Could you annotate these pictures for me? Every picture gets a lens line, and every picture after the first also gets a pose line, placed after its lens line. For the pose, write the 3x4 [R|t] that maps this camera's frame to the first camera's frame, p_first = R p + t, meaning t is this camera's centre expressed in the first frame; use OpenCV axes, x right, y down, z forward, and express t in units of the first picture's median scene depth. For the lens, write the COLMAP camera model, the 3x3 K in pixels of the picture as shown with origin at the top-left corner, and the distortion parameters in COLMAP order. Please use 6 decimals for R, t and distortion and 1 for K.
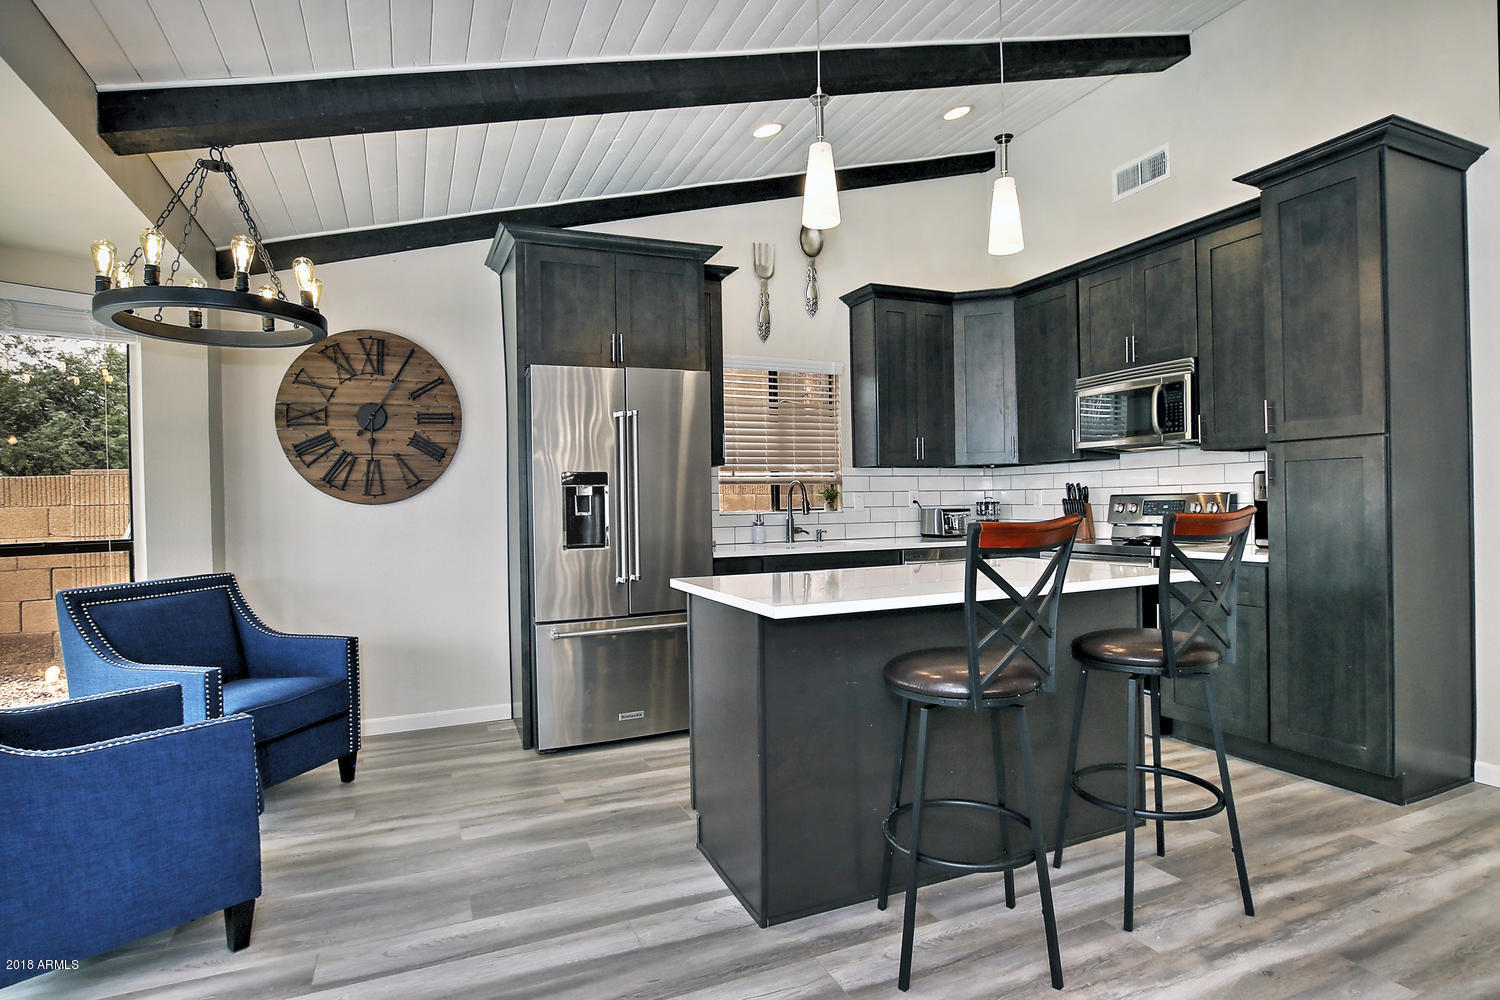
lens RADIAL K [[790.0, 0, 745.9], [0, 790.0, 503.4], [0, 0, 1]] dist [-0.003536, -0.000194]
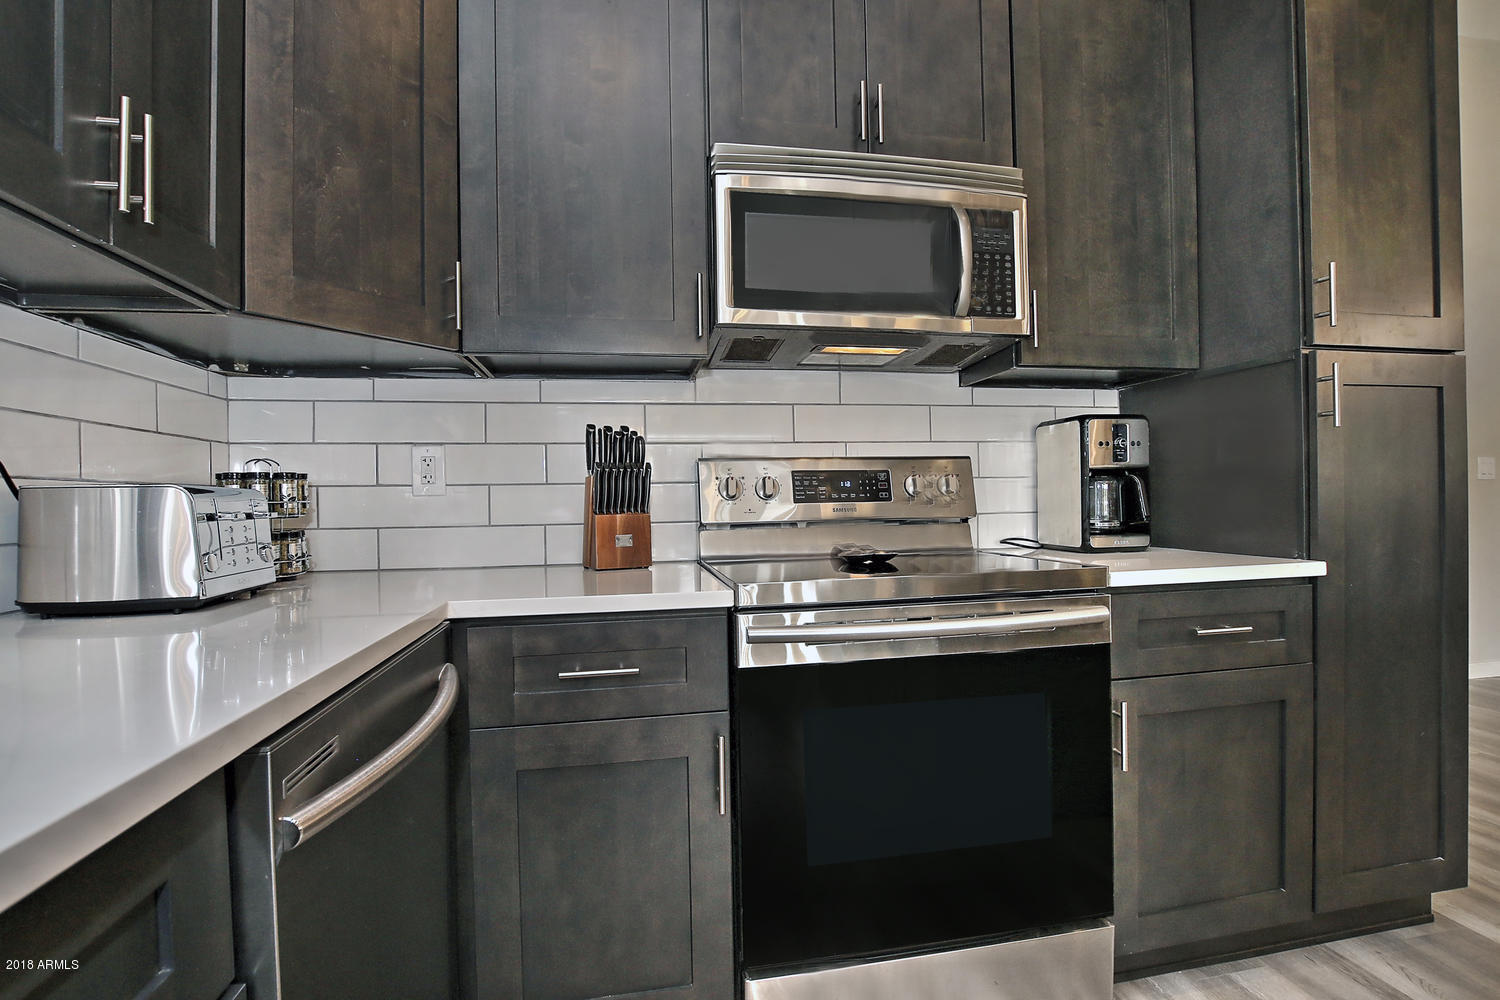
lens RADIAL K [[709.1, 0, 757.0], [0, 709.1, 502.9], [0, 0, 1]] dist [-0.027701, -0.000596]
pose [[0.207297, 0.010834, 0.978218, 0.093785], [0.014990, 0.999786, -0.014250, 0.019869], [-0.978163, 0.017617, 0.207091, 0.907617]]
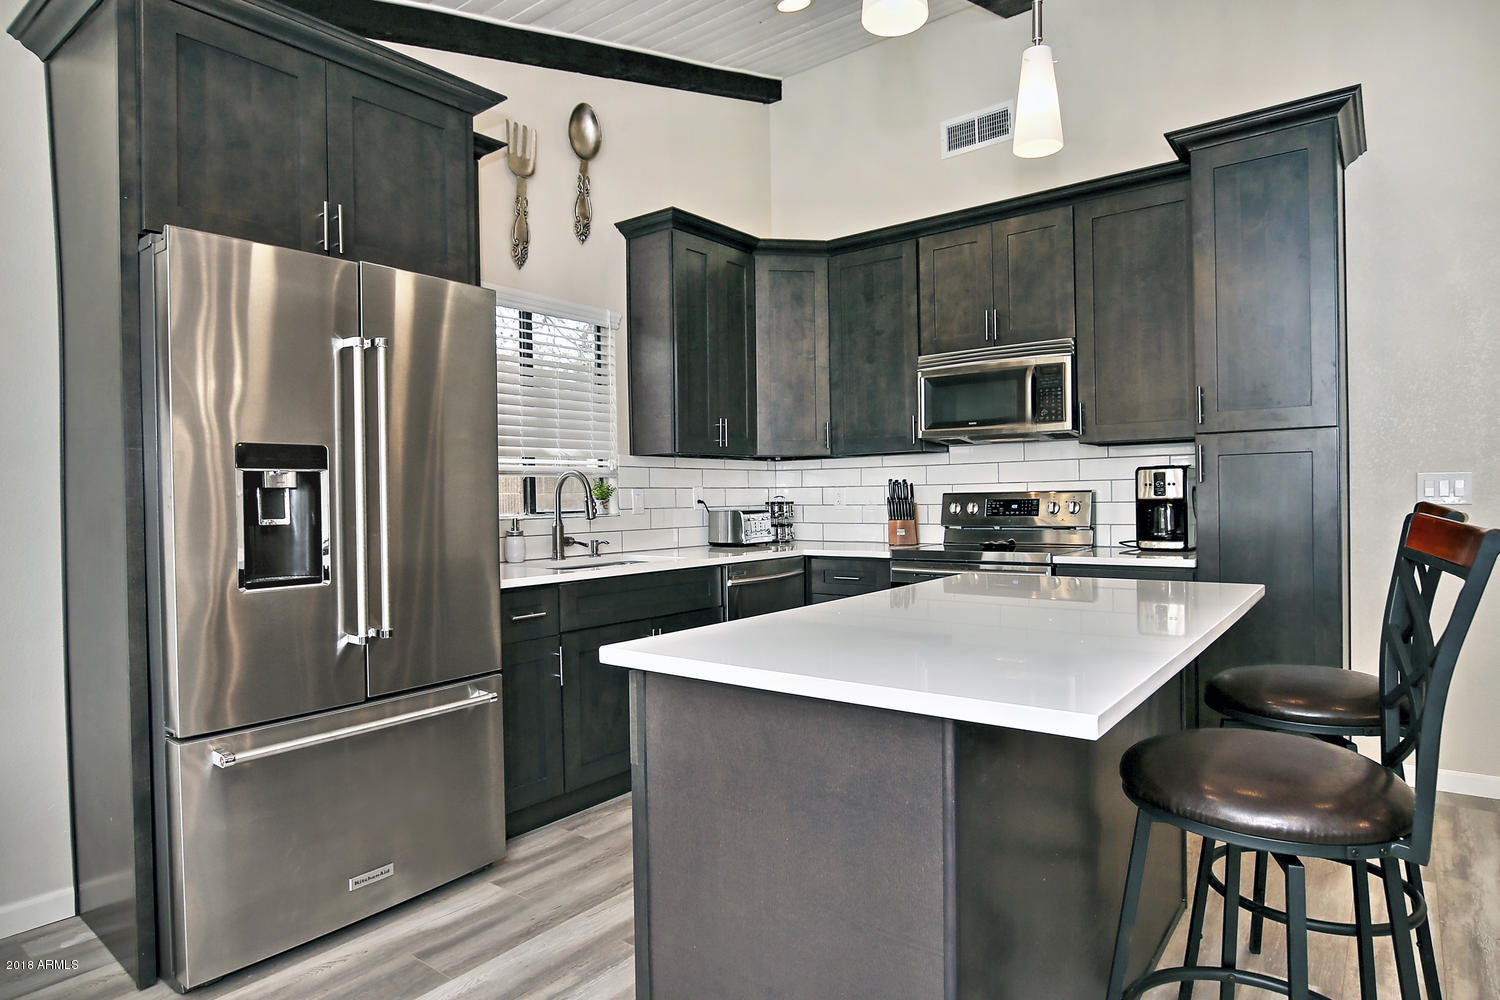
lens RADIAL K [[842.9, 0, 757.1], [0, 842.9, 503.4], [0, 0, 1]] dist [-0.000571, 0.000649]
pose [[0.871008, -0.000051, 0.491270, -0.176843], [0.001392, 0.999996, -0.002365, 0.002259], [-0.491268, 0.002744, 0.871004, 0.295293]]
